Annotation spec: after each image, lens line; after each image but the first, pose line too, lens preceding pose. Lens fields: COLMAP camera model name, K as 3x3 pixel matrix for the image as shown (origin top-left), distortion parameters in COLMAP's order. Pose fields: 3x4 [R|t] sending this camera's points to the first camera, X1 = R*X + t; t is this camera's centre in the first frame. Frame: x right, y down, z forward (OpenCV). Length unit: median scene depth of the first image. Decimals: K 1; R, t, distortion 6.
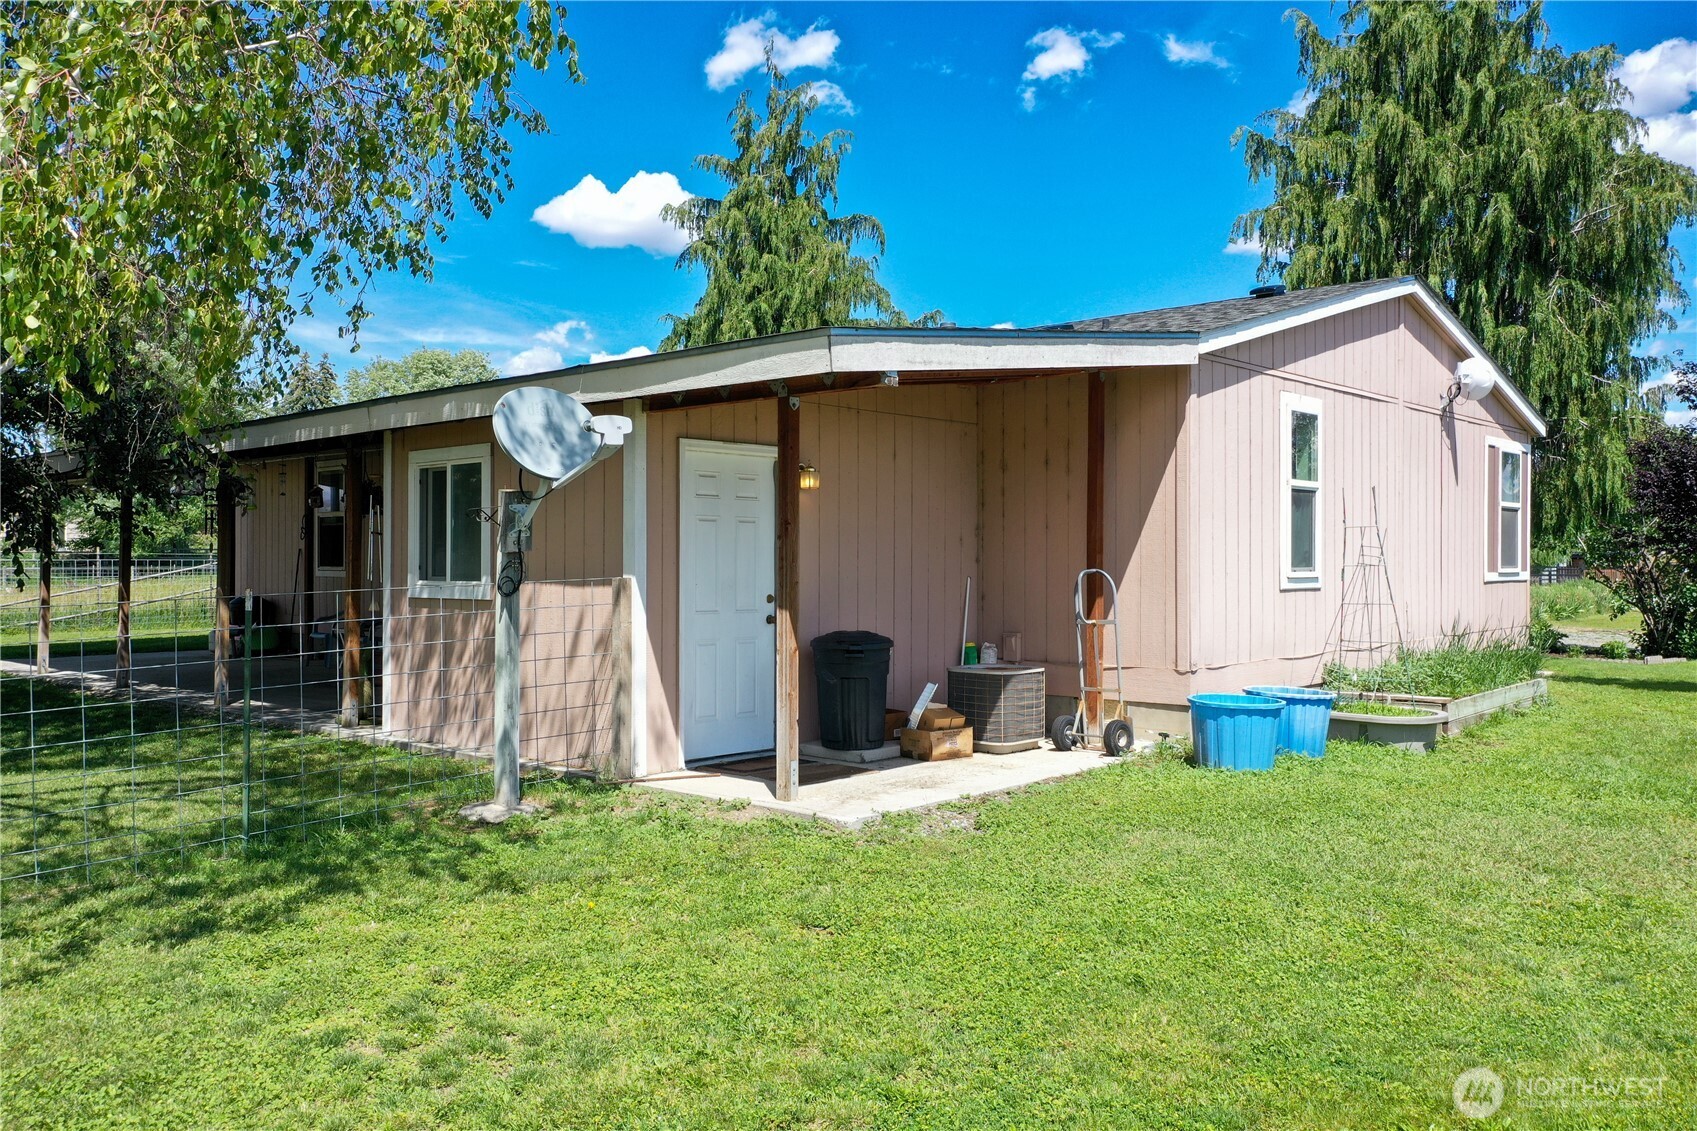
lens RADIAL K [[1352.5, 0, 848.5], [0, 1352.5, 566.6], [0, 0, 1]] dist [-0.013822, 0.011239]
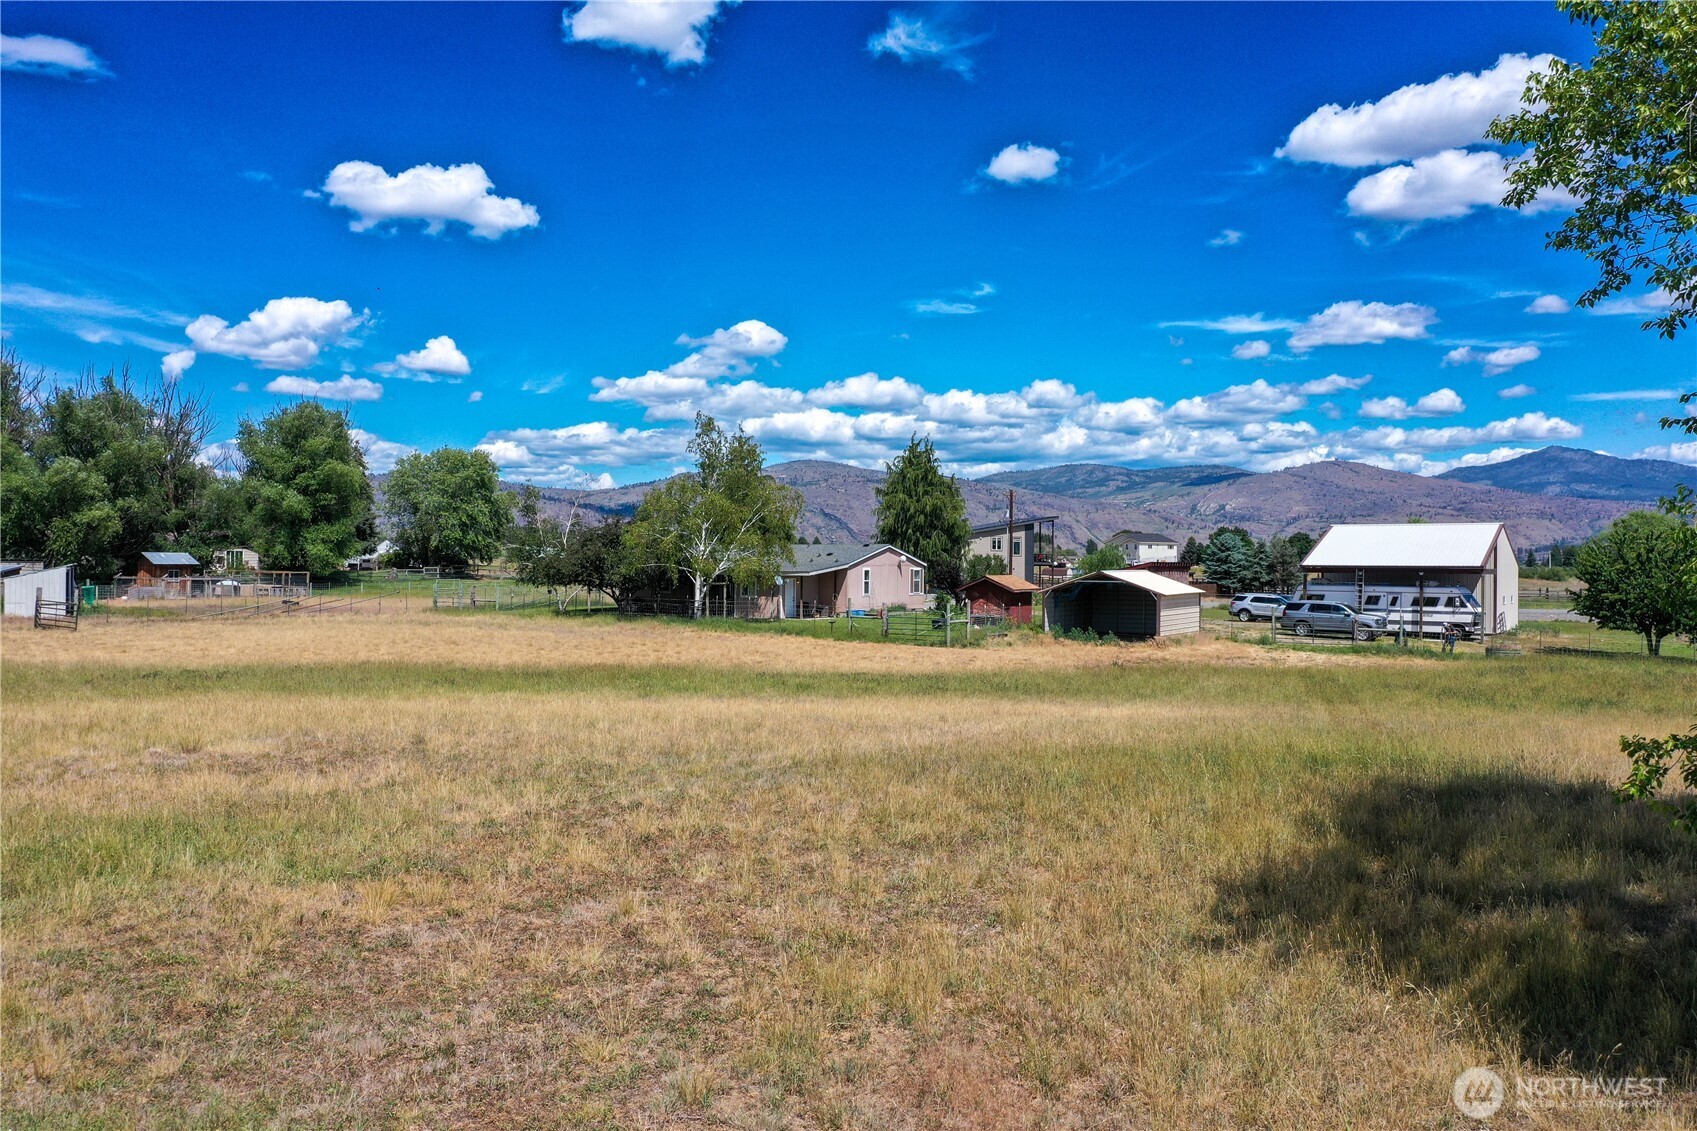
lens RADIAL K [[1352.5, 0, 848.4], [0, 1352.5, 564.8], [0, 0, 1]] dist [-0.013822, 0.011239]
pose [[0.984354, 0.021949, 0.174829, -0.969986], [-0.022987, 0.999728, 0.003916, -0.168381], [-0.174695, -0.007873, 0.984591, -5.804621]]
